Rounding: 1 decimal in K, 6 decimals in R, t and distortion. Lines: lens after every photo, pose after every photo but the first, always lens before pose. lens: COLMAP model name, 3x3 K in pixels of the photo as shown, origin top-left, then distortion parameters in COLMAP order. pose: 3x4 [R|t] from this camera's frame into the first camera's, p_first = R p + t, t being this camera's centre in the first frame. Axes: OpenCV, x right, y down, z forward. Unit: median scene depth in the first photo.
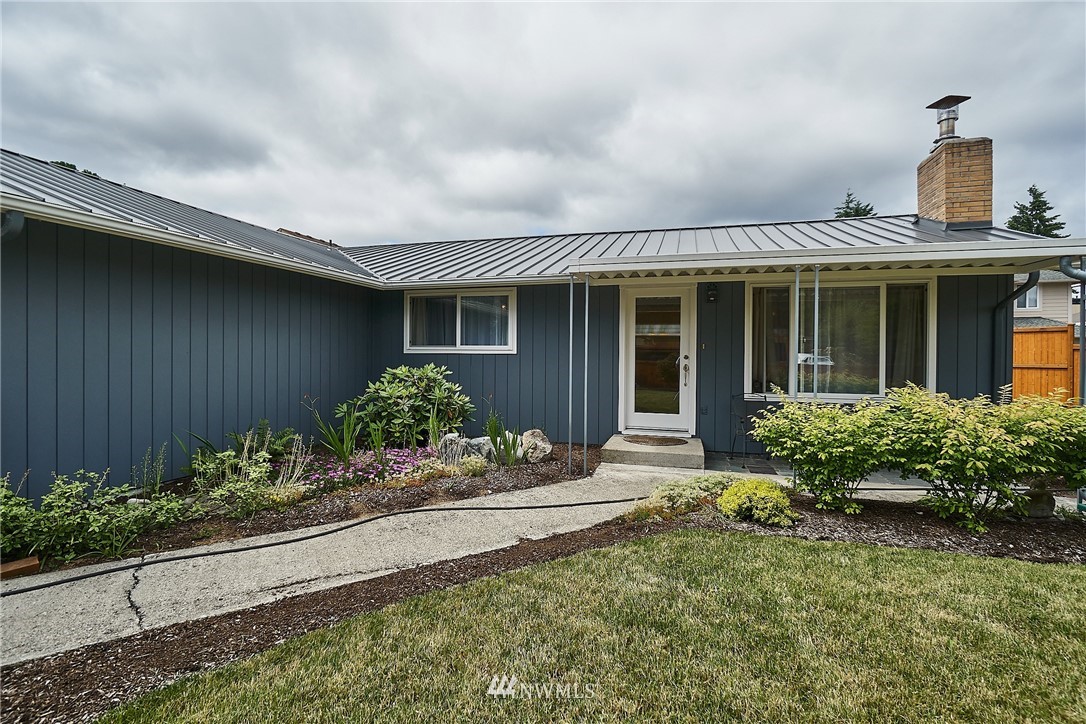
lens RADIAL K [[519.3, 0, 543.0], [0, 519.3, 362.0], [0, 0, 1]] dist [-0.014592, 0.000013]
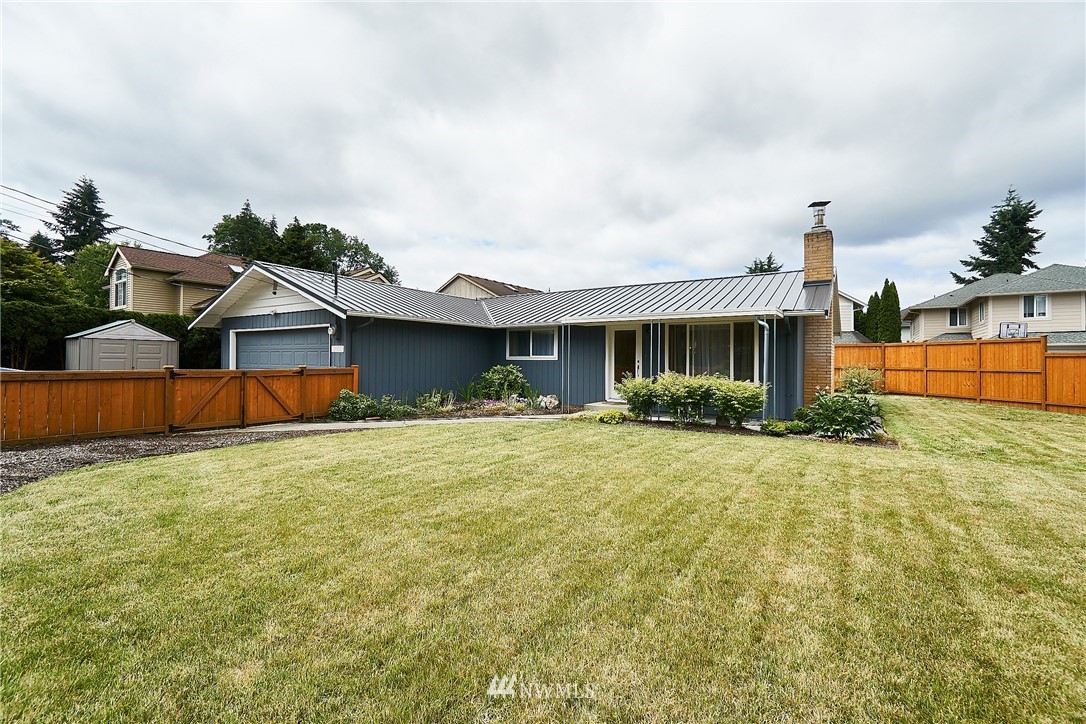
lens RADIAL K [[480.5, 0, 543.0], [0, 480.5, 362.0], [0, 0, 1]] dist [0.001042, 0.000244]
pose [[0.953685, -0.000177, -0.300809, 0.478138], [-0.004908, 0.999858, -0.016150, 0.022962], [0.300769, 0.016878, 0.953548, -0.805739]]
